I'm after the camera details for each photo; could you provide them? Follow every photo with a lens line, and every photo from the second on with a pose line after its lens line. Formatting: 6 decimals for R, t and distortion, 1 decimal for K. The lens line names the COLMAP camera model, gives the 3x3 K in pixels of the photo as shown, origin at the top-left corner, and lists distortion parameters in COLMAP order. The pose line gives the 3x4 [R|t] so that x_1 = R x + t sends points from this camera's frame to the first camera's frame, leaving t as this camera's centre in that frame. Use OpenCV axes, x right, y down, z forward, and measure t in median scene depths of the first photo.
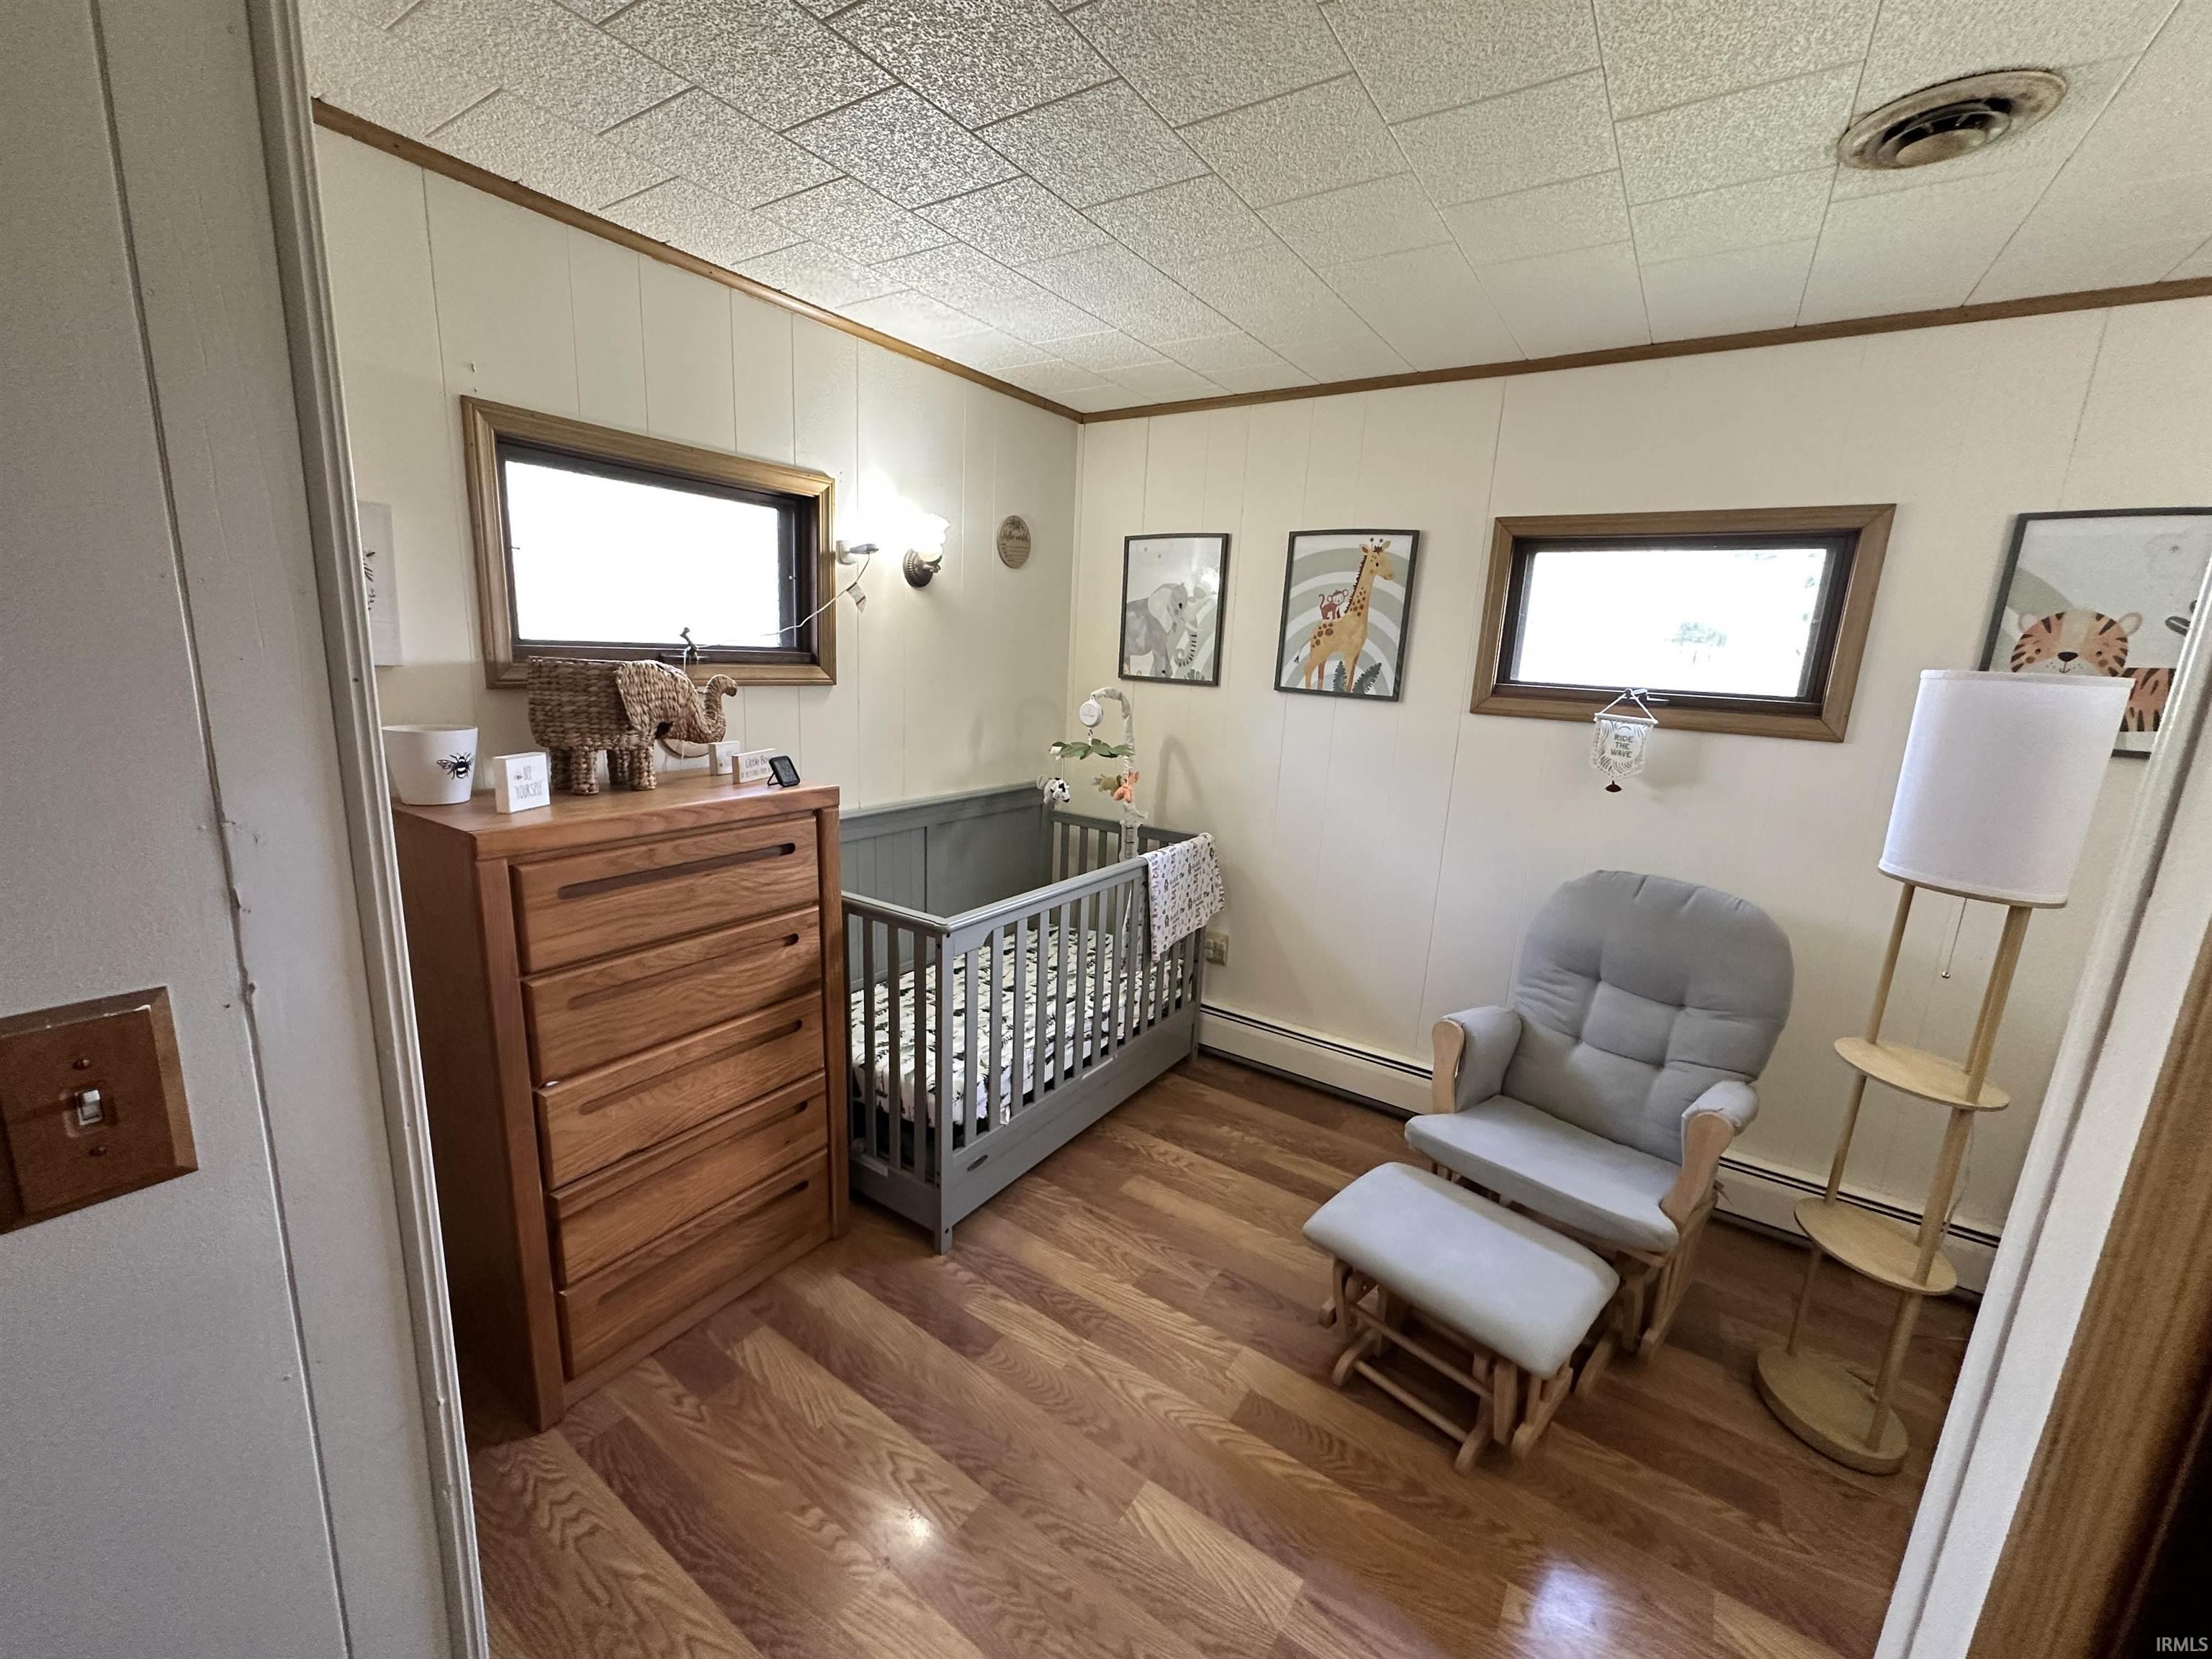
lens RADIAL K [[878.7, 0, 1106.7], [0, 878.7, 829.2], [0, 0, 1]] dist [-0.003719, 0.000537]
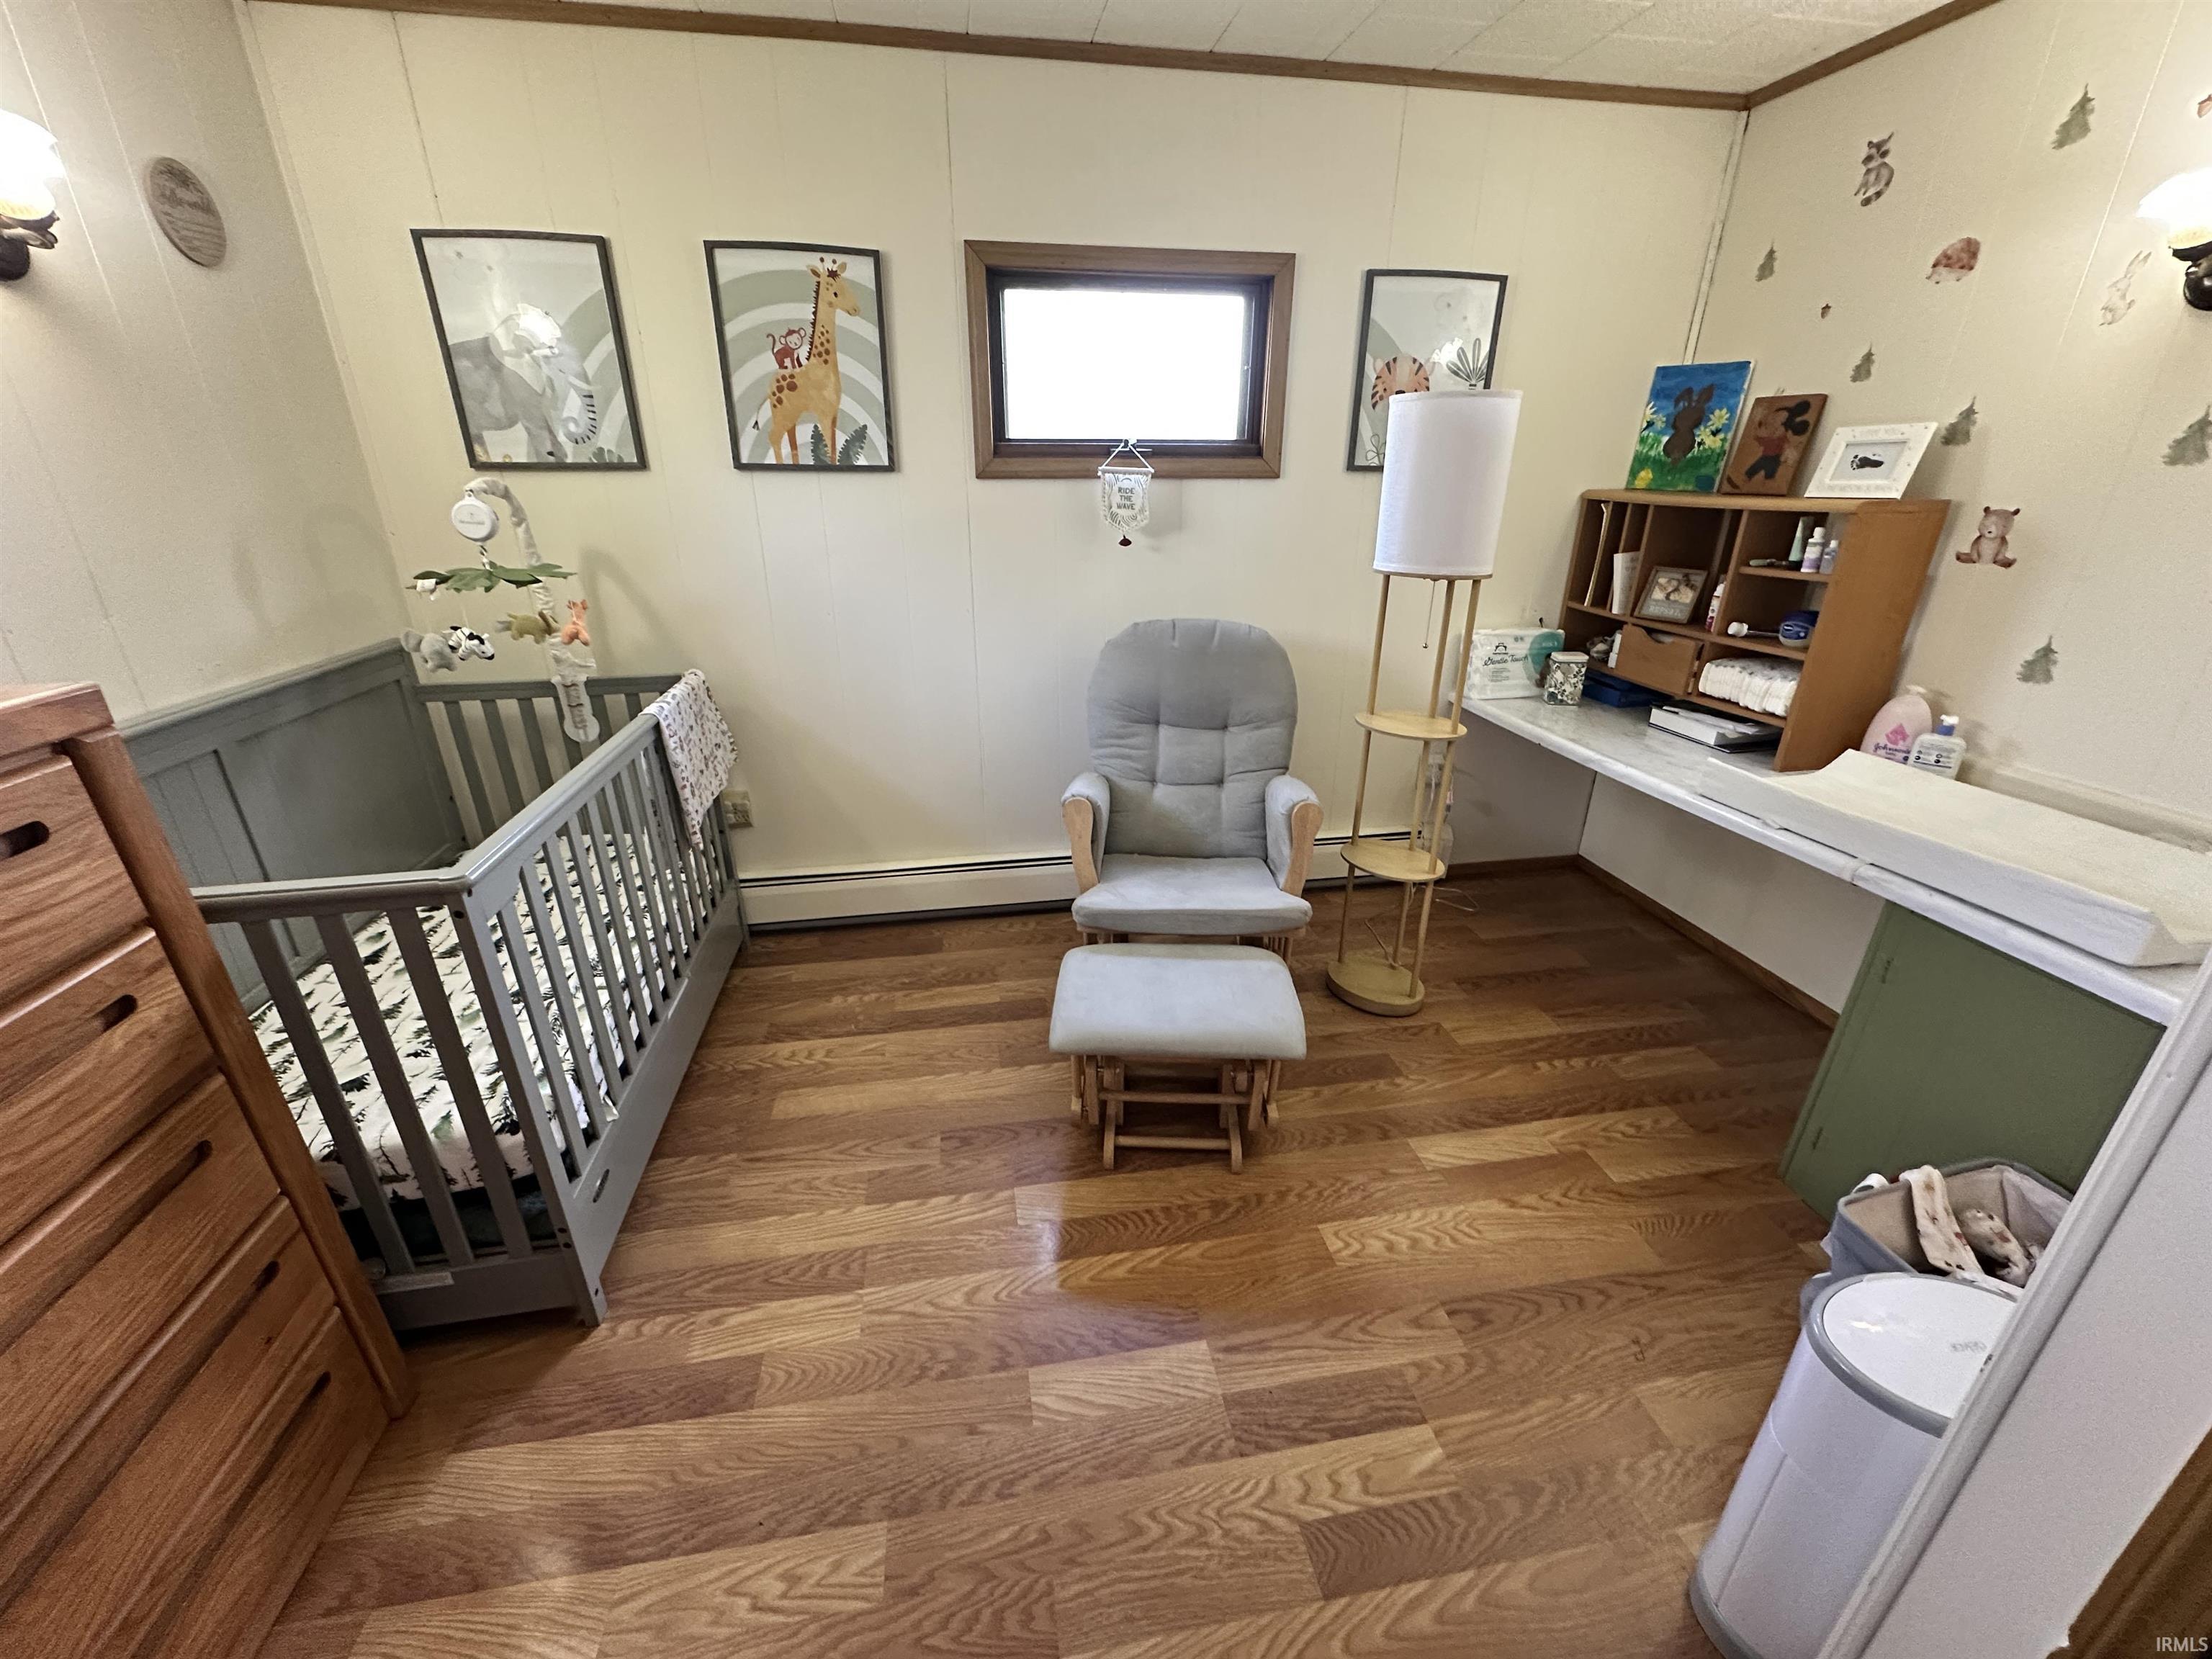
lens RADIAL K [[878.7, 0, 1106.7], [0, 878.7, 829.2], [0, 0, 1]] dist [-0.003719, 0.000537]
pose [[0.719623, -0.306586, 0.623016, -0.197203], [0.176689, 0.948562, 0.262699, -0.001566], [-0.671509, -0.078964, 0.736777, 0.228593]]
